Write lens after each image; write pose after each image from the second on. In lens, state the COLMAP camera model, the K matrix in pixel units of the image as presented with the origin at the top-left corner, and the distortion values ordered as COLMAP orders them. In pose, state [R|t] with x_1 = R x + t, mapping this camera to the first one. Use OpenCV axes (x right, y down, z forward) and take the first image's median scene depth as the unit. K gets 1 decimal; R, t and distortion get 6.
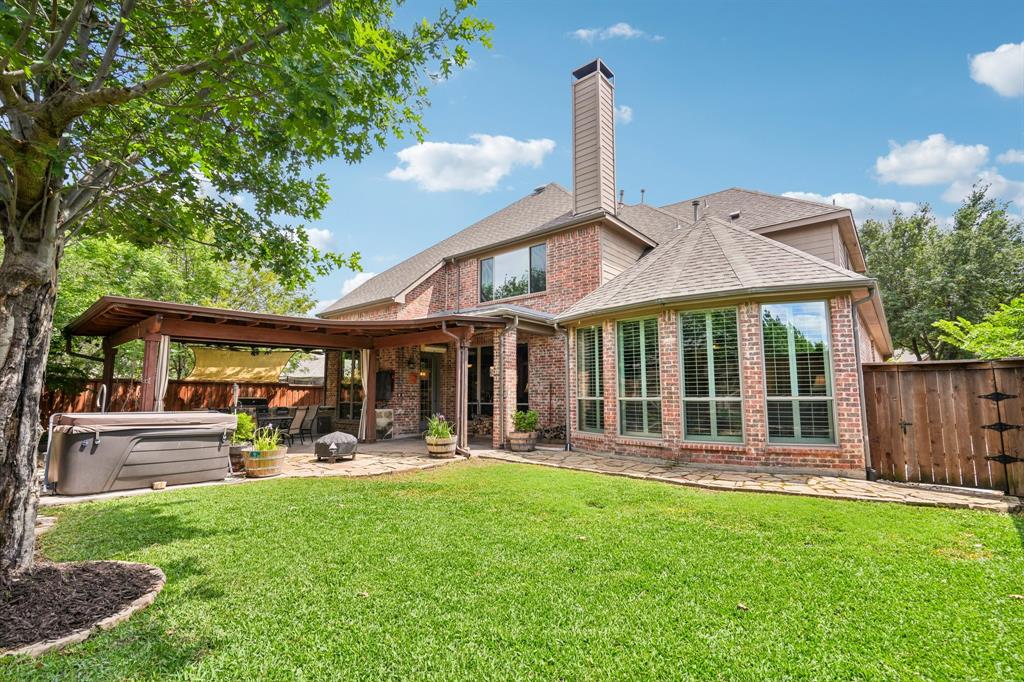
lens RADIAL K [[463.6, 0, 517.1], [0, 463.6, 342.4], [0, 0, 1]] dist [-0.001368, 0.000085]
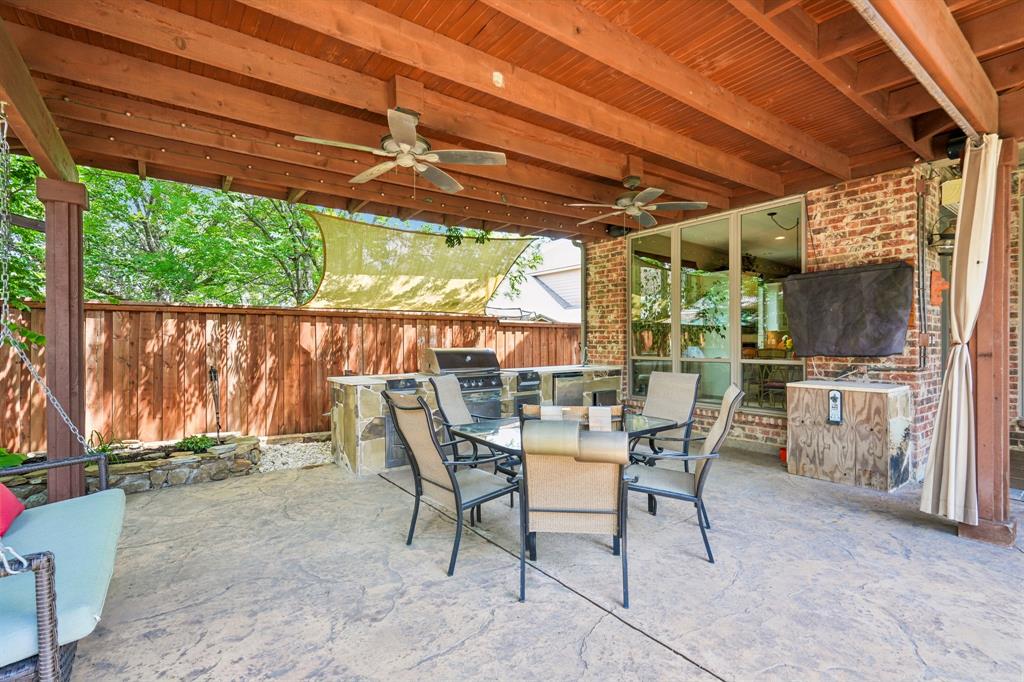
lens RADIAL K [[463.6, 0, 517.1], [0, 463.6, 342.4], [0, 0, 1]] dist [-0.001368, 0.000085]
pose [[0.975001, -0.002176, -0.222189, -0.412451], [0.028128, 0.993116, 0.113704, 0.067117], [0.220412, -0.117112, 0.968351, 0.594218]]
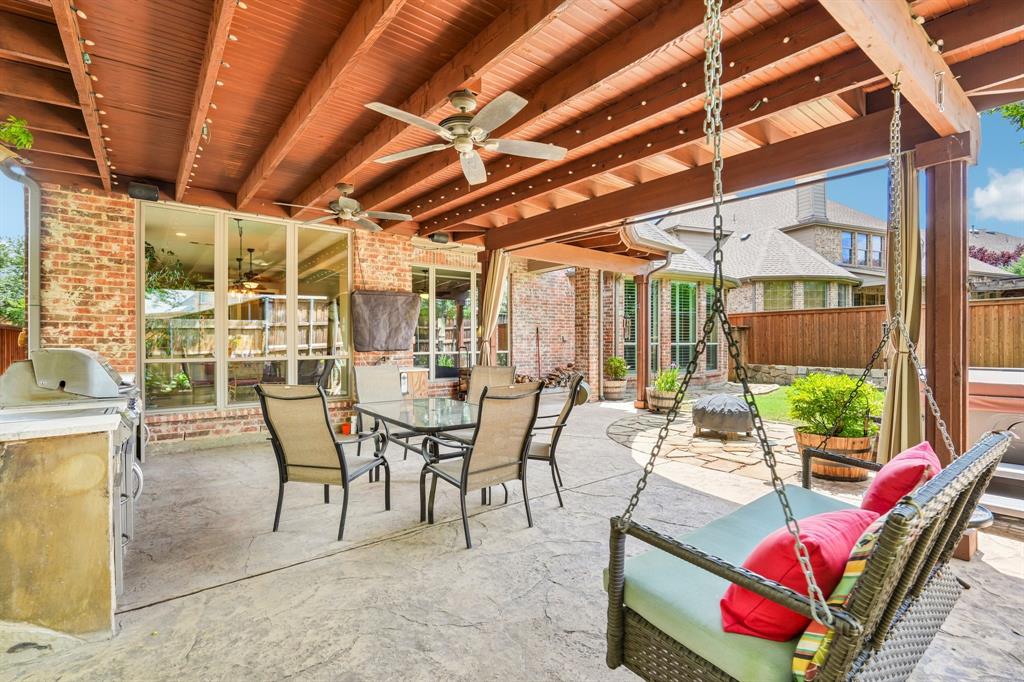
lens RADIAL K [[463.6, 0, 517.1], [0, 463.6, 342.4], [0, 0, 1]] dist [-0.001368, 0.000085]
pose [[0.210199, 0.000362, 0.977659, -0.683160], [-0.110845, 0.993561, 0.023464, 0.084039], [-0.971355, -0.113300, 0.208885, 0.716649]]
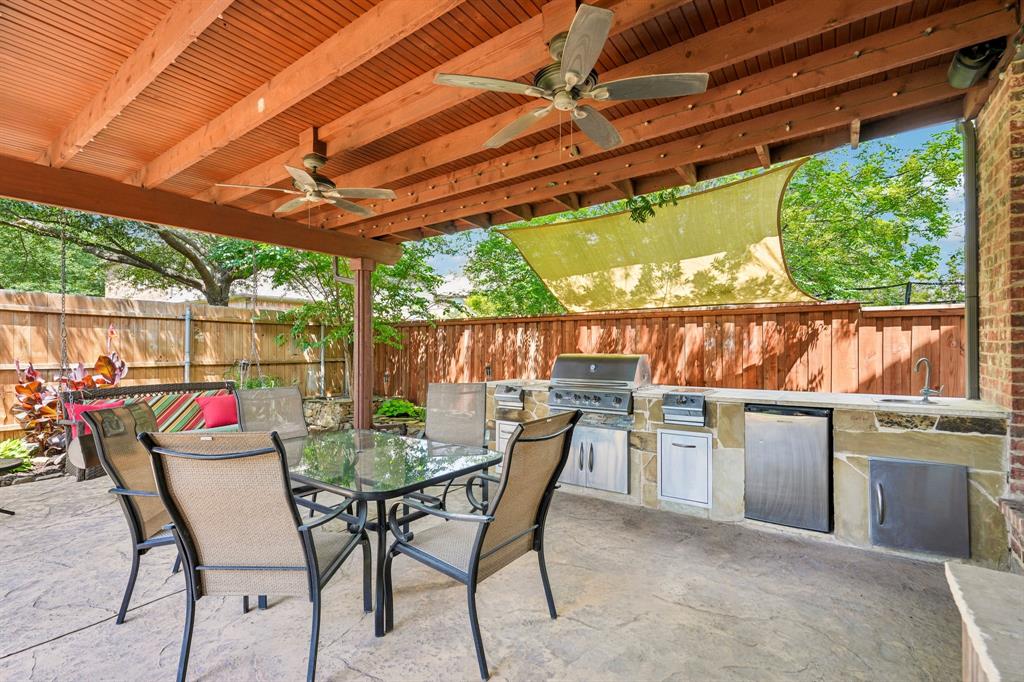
lens RADIAL K [[463.6, 0, 517.1], [0, 463.6, 342.4], [0, 0, 1]] dist [-0.001368, 0.000085]
pose [[0.086805, -0.004436, -0.996215, -0.256453], [0.118914, 0.992887, 0.005941, 0.097095], [0.989103, -0.118979, 0.086715, 0.864156]]
